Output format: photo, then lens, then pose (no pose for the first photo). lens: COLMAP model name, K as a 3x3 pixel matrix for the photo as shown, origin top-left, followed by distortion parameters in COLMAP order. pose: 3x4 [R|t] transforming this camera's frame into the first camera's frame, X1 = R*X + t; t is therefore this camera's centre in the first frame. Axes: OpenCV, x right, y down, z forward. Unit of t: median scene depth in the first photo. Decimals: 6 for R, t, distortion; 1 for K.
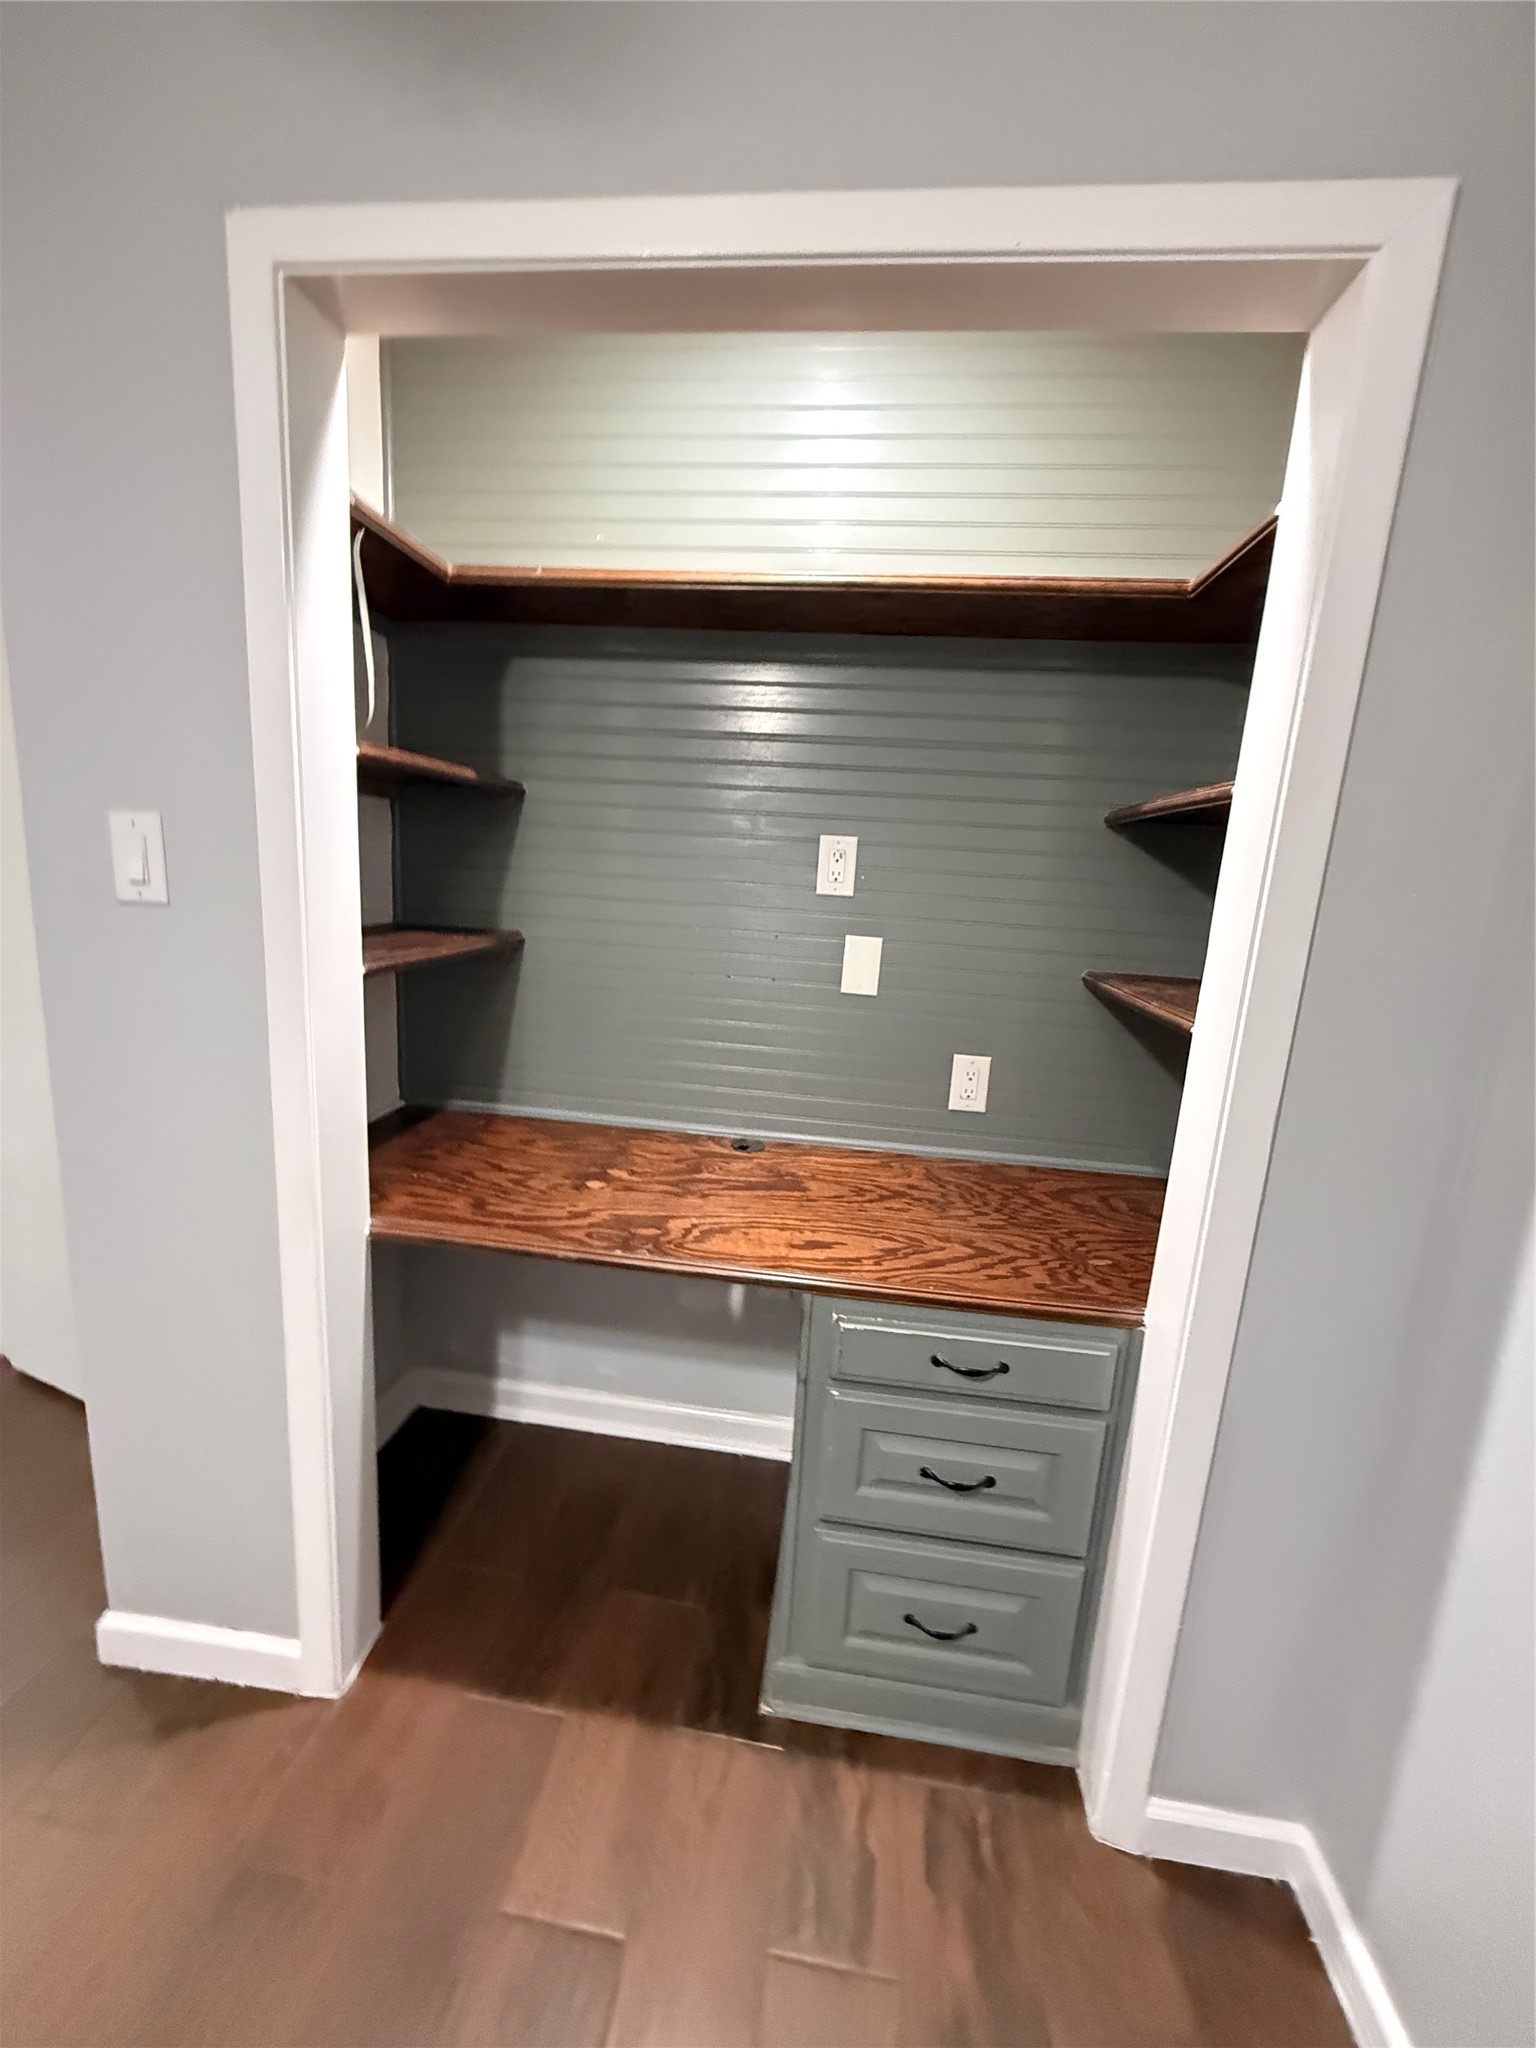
lens RADIAL K [[819.5, 0, 768.7], [0, 819.5, 1021.0], [0, 0, 1]] dist [0.001769, -0.000197]
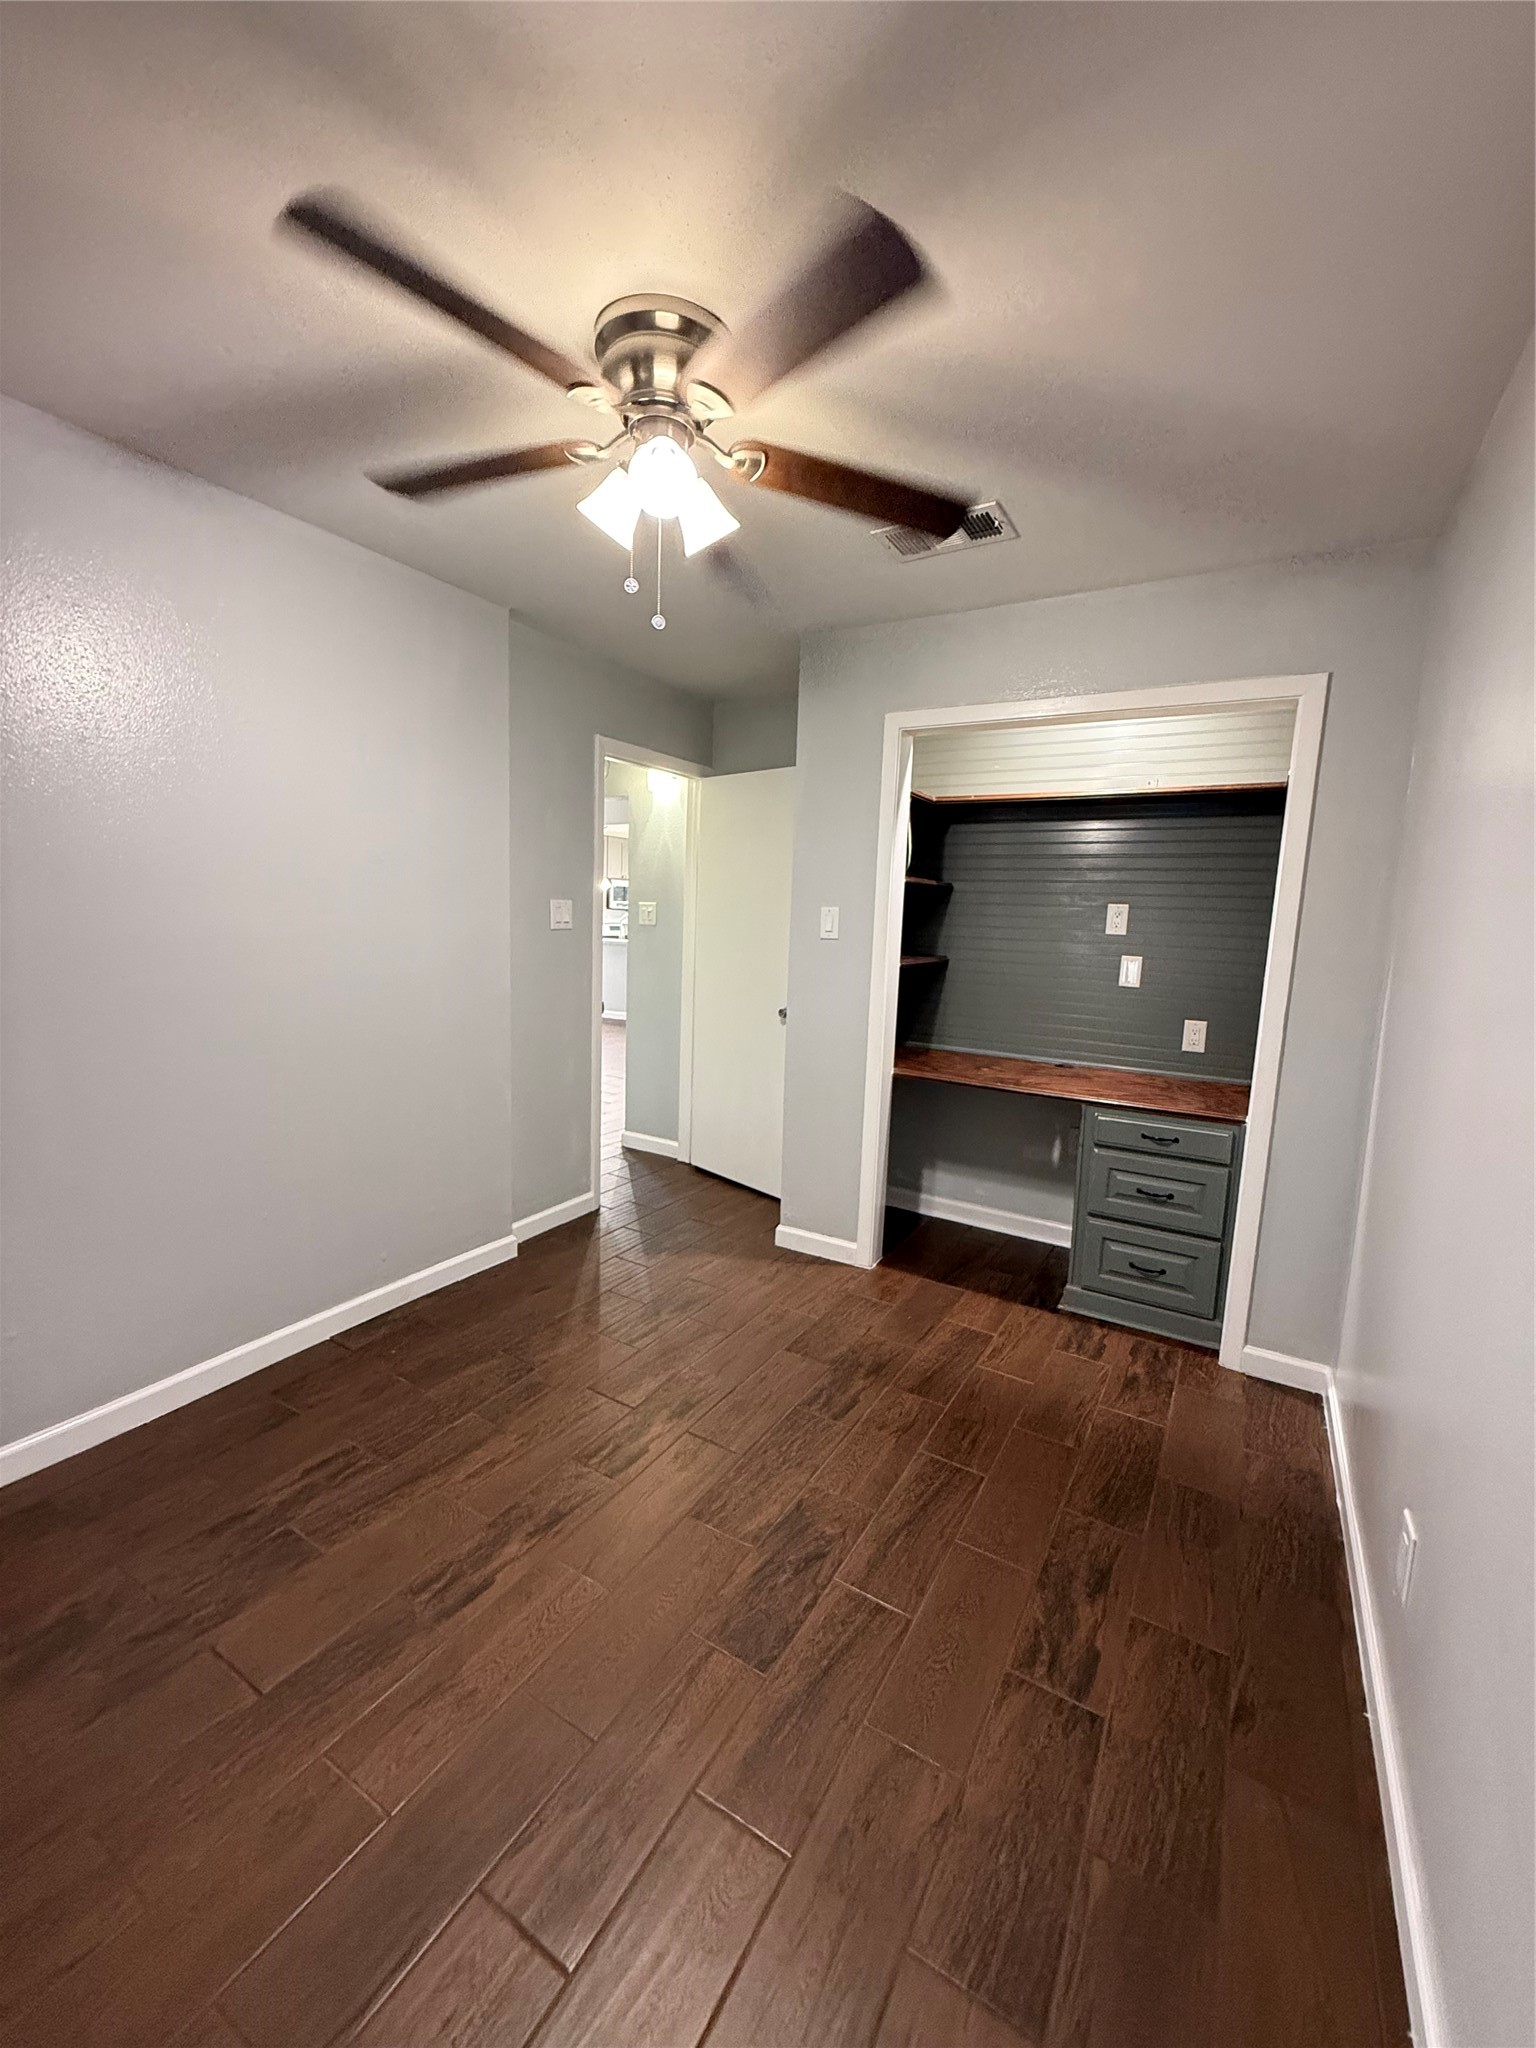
lens RADIAL K [[819.5, 0, 769.0], [0, 819.5, 1021.6], [0, 0, 1]] dist [0.001769, -0.000197]
pose [[0.916241, 0.024168, -0.399897, 0.138150], [-0.053682, 0.996583, -0.062767, 0.266613], [0.397014, 0.078977, 0.914408, -1.327027]]
